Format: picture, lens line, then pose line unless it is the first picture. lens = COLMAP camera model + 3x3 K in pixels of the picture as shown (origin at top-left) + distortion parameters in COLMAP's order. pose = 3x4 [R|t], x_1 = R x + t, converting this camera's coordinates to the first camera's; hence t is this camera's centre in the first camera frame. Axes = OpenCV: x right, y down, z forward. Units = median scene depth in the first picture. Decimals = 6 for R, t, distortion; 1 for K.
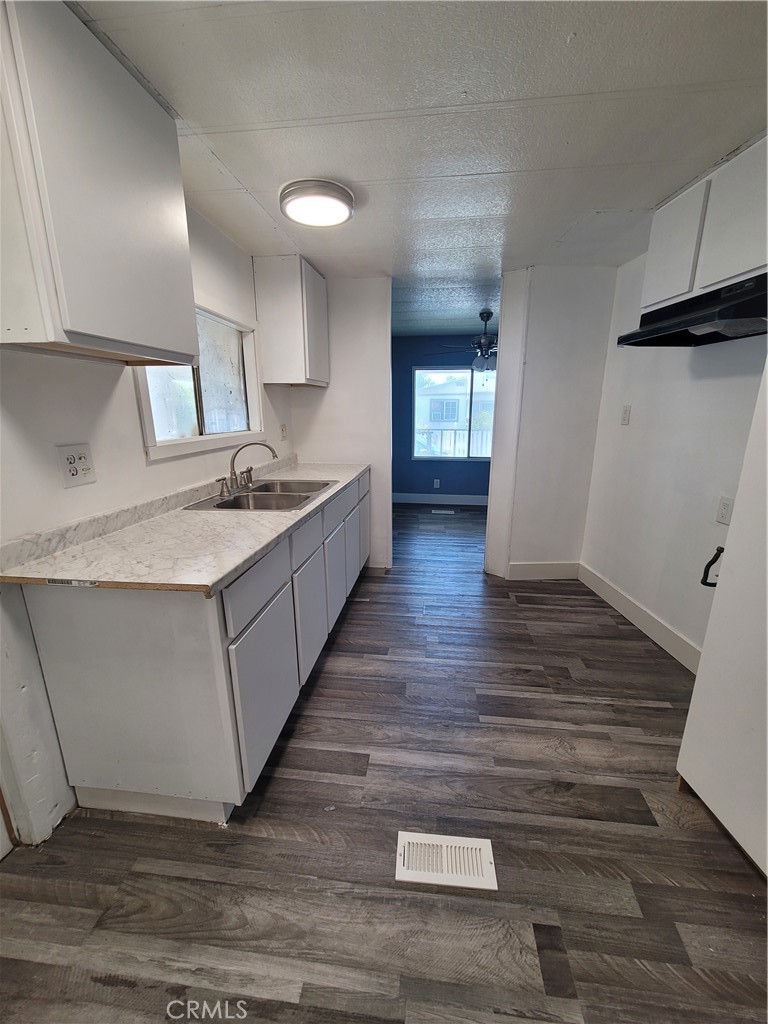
lens RADIAL K [[417.4, 0, 387.9], [0, 417.4, 515.1], [0, 0, 1]] dist [0.000171, 0.000224]
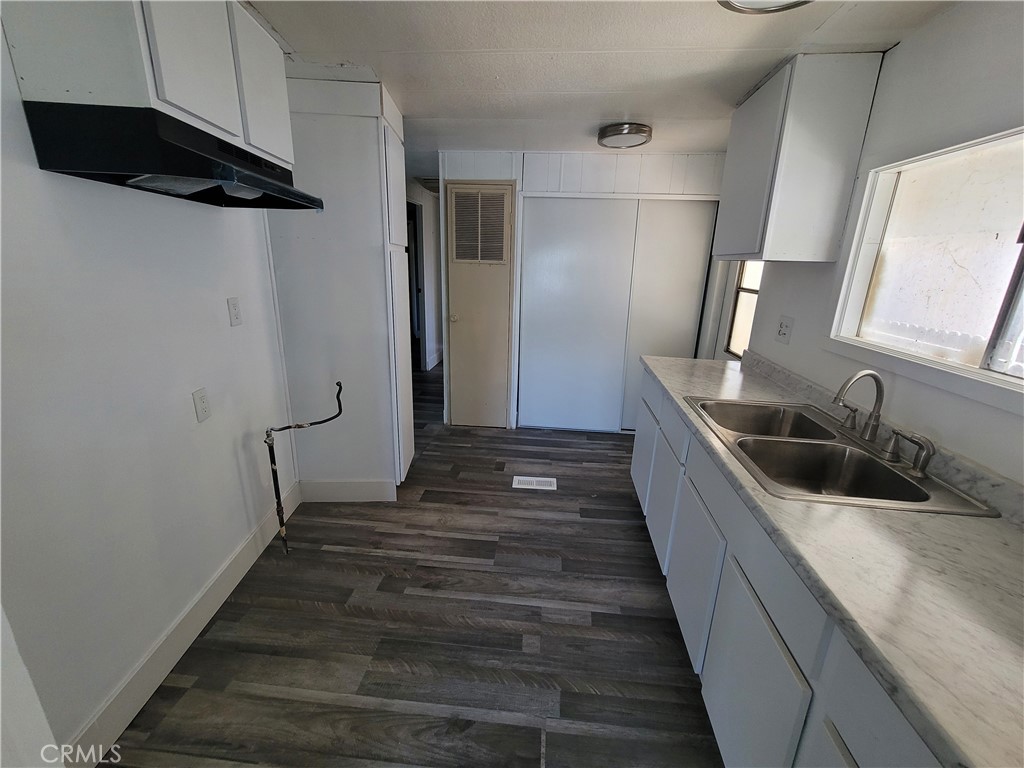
lens RADIAL K [[417.4, 0, 515.3], [0, 417.4, 379.9], [0, 0, 1]] dist [0.000171, 0.000224]
pose [[-0.999411, -0.023996, -0.024518, 0.245071], [-0.033126, 0.860873, 0.507740, -0.620465], [0.008924, 0.508253, -0.861161, 2.104539]]
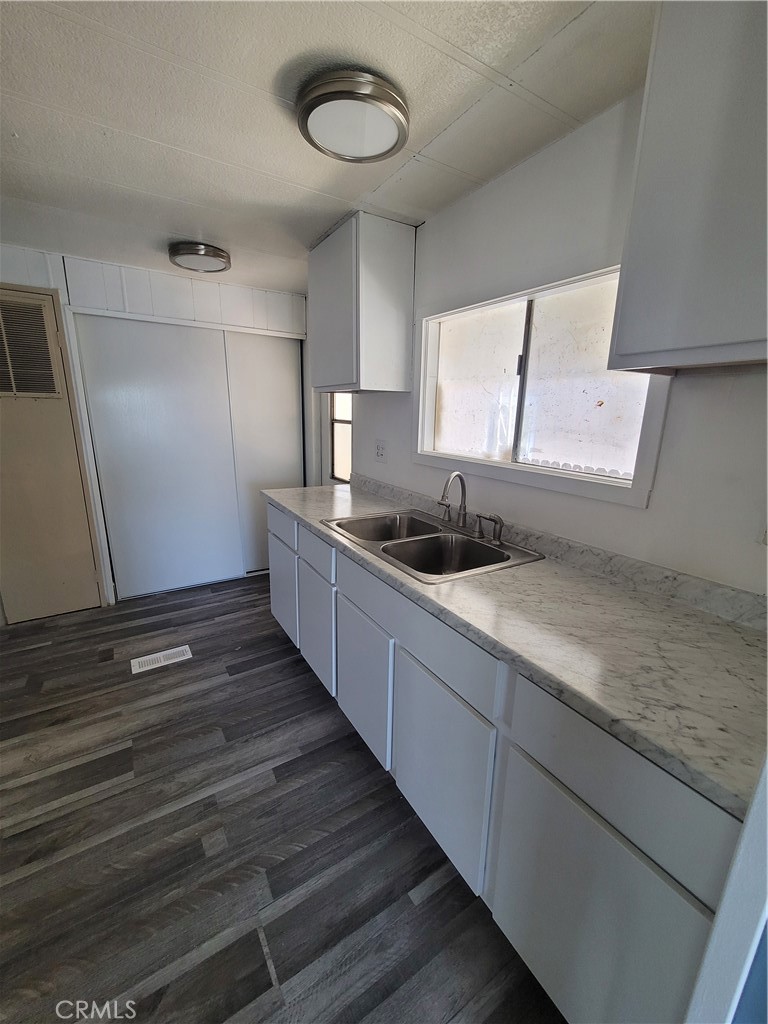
lens RADIAL K [[418.1, 0, 387.2], [0, 418.1, 515.2], [0, 0, 1]] dist [-0.000045, 0.000468]
pose [[-0.779355, 0.134796, -0.611911, 0.324207], [-0.178072, 0.888668, 0.422562, -0.559854], [0.600746, 0.438291, -0.668585, 2.040897]]
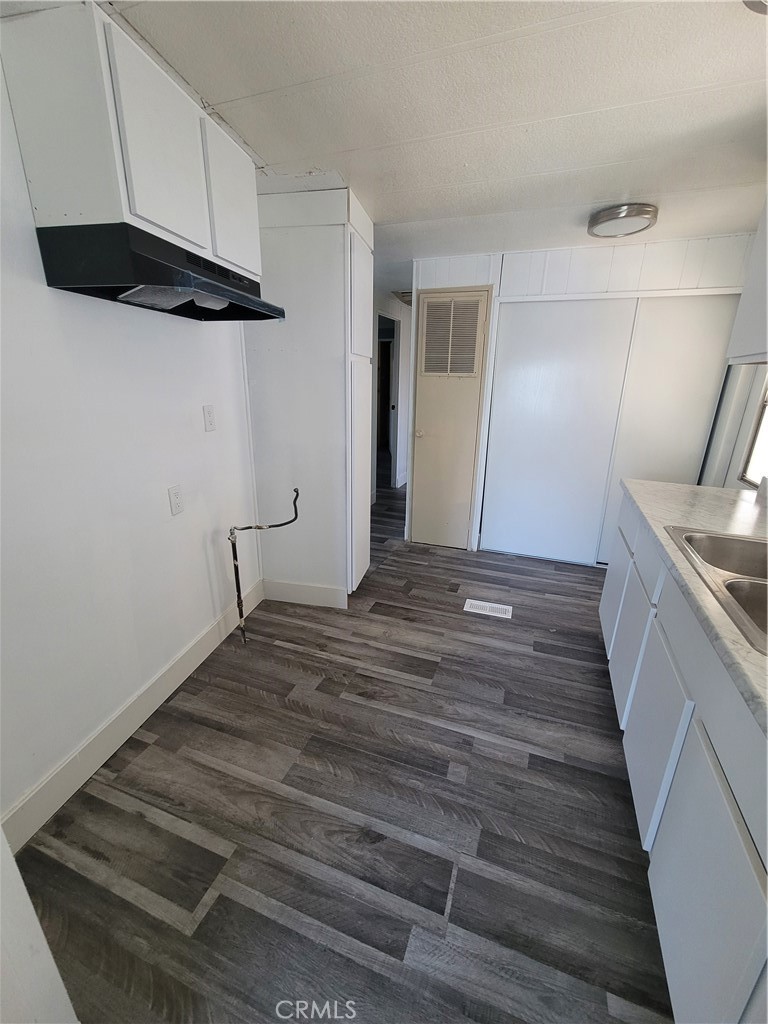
lens RADIAL K [[417.4, 0, 387.9], [0, 417.4, 515.1], [0, 0, 1]] dist [0.000171, 0.000224]
pose [[-0.970481, -0.091582, 0.223114, 0.159907], [0.042742, 0.845146, 0.532824, -0.573296], [-0.237361, 0.526631, -0.816284, 2.066415]]
